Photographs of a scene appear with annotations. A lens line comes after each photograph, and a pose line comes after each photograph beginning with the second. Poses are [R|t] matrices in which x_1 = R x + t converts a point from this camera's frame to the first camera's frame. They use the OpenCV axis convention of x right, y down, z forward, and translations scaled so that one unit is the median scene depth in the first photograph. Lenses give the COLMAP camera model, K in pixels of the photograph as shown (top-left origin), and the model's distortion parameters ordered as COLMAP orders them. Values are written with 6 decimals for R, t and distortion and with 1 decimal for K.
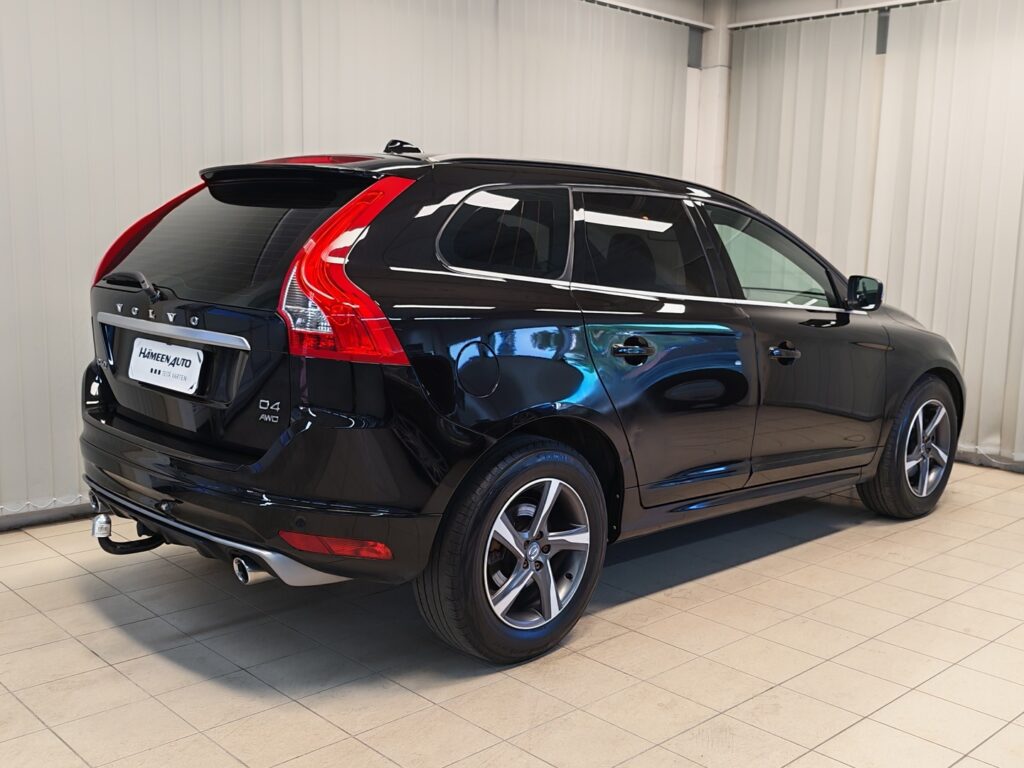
lens RADIAL K [[1063.2, 0, 528.8], [0, 1063.2, 387.8], [0, 0, 1]] dist [0.023509, 0.000000]
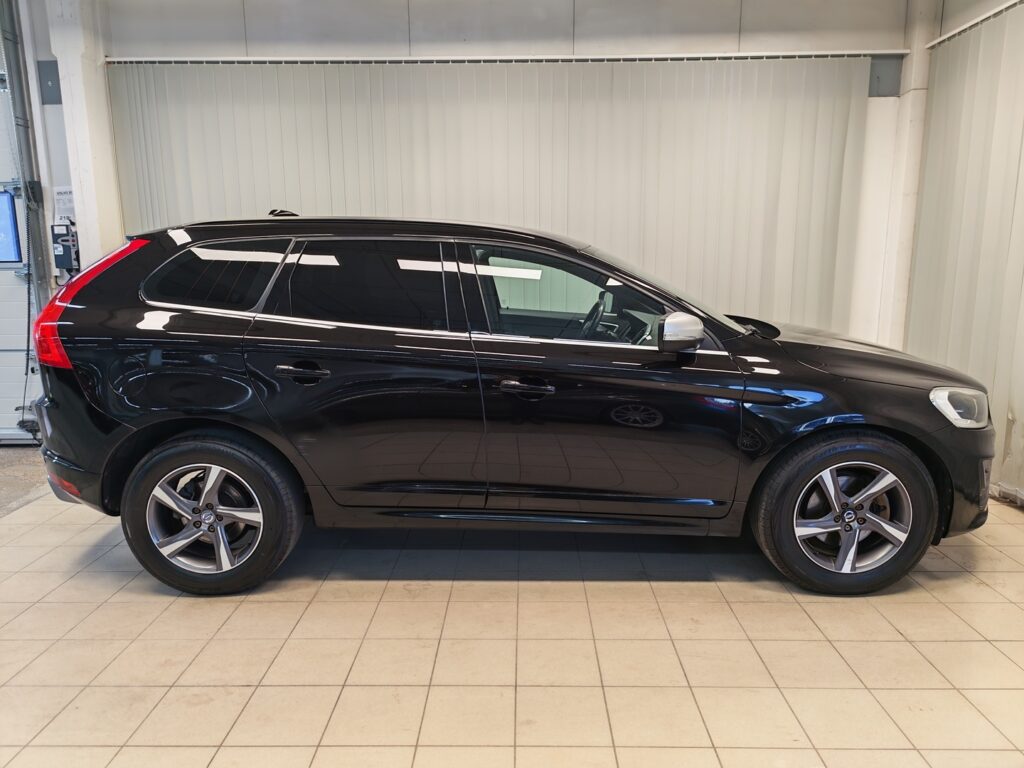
lens RADIAL K [[687.2, 0, 513.9], [0, 687.2, 385.3], [0, 0, 1]] dist [-0.000448, 0.003632]
pose [[0.706697, 0.096666, -0.700881, 0.776414], [-0.077657, 0.995235, 0.058962, -0.081318], [0.703241, 0.012760, 0.710837, 0.593776]]
